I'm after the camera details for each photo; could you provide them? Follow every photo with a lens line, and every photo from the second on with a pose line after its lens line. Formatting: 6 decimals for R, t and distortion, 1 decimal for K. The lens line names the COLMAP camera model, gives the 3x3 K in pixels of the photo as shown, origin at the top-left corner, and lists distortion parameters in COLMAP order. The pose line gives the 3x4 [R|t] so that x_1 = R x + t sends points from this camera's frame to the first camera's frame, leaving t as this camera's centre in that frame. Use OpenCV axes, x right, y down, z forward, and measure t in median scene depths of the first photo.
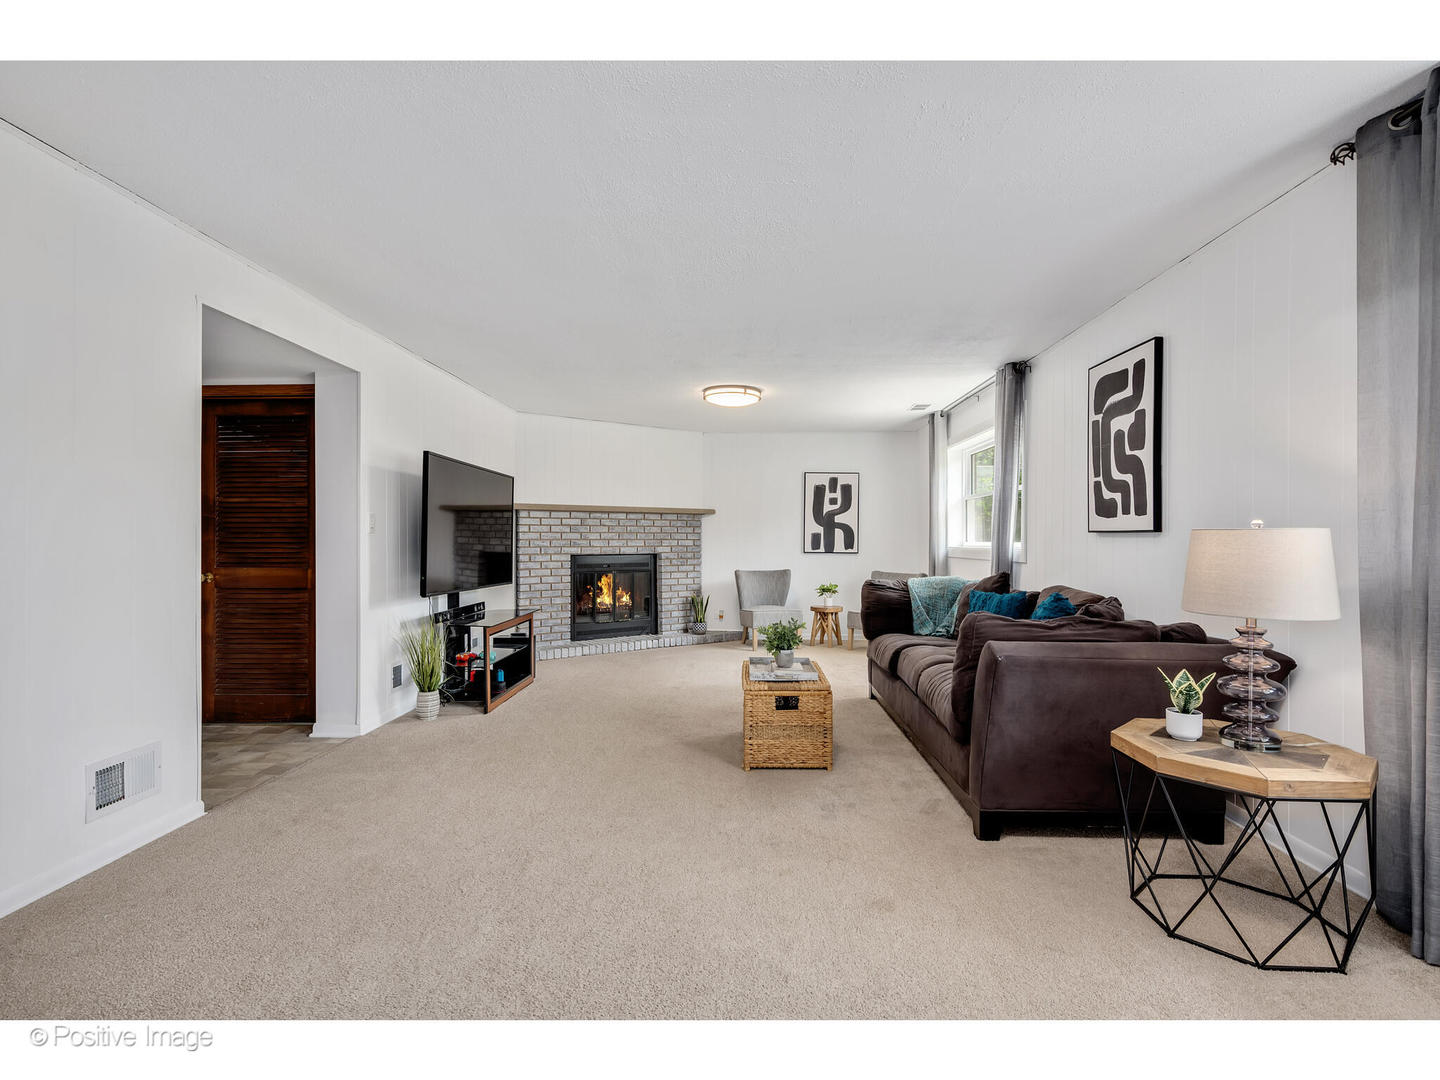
lens RADIAL K [[659.7, 0, 716.0], [0, 659.7, 537.0], [0, 0, 1]] dist [-0.001703, -0.000033]
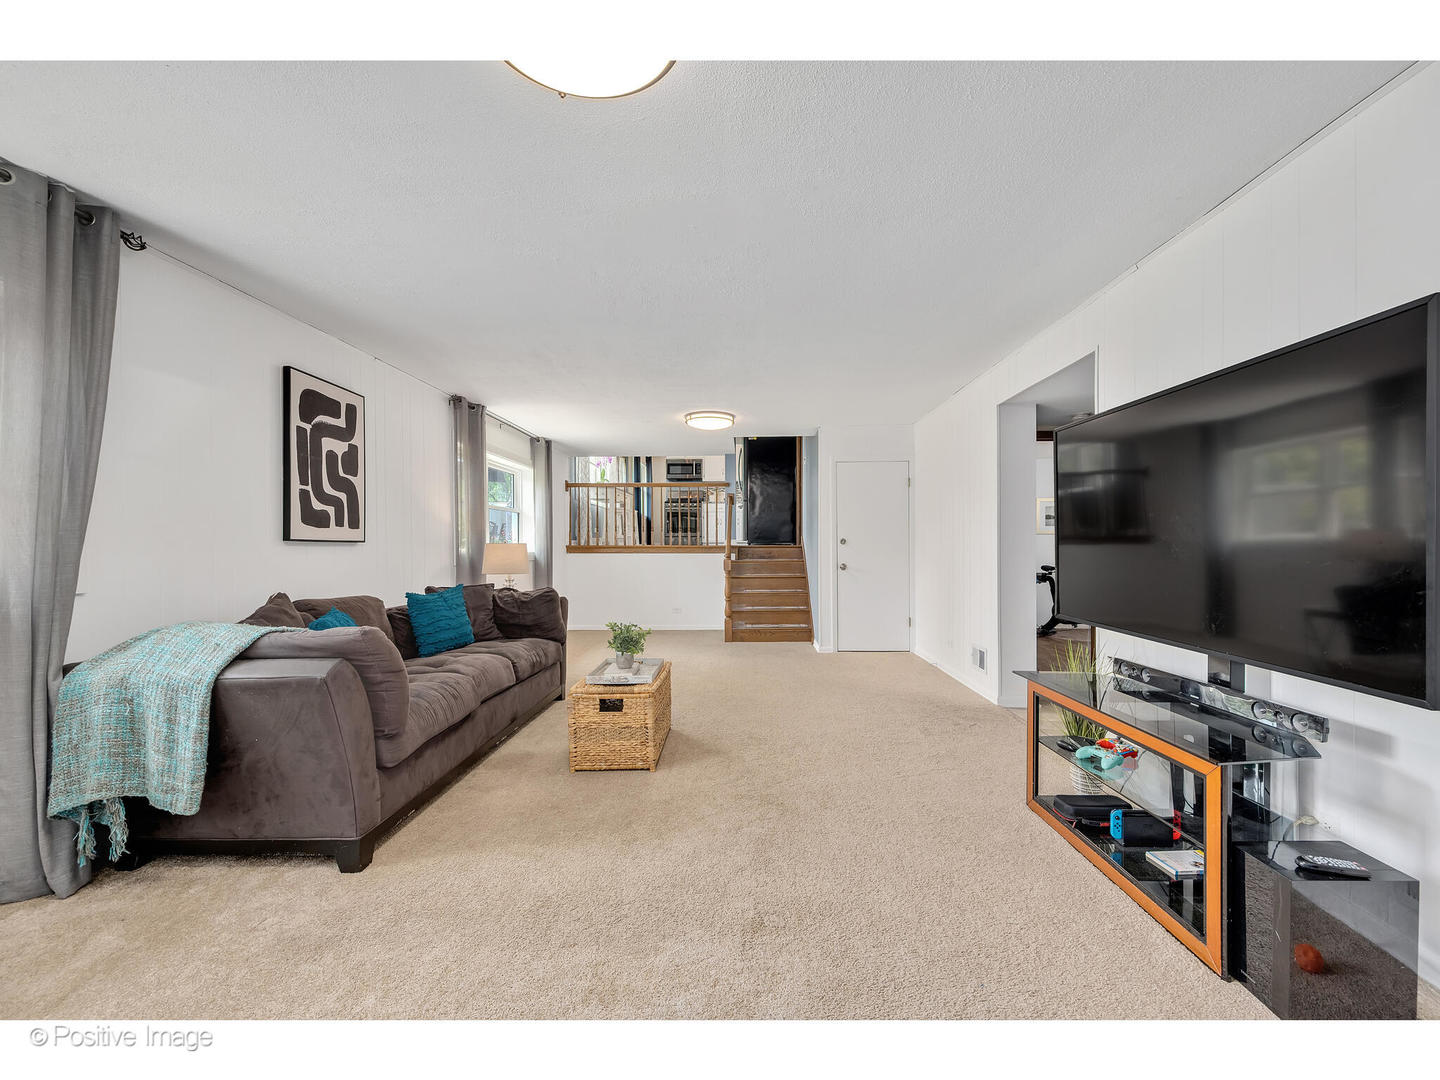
lens RADIAL K [[623.5, 0, 726.8], [0, 623.5, 546.0], [0, 0, 1]] dist [0.001698, -0.000176]
pose [[-0.999892, 0.000596, -0.014710, -0.048780], [0.000658, 0.999991, -0.004192, 0.005587], [0.014708, -0.004202, -0.999883, 2.115907]]
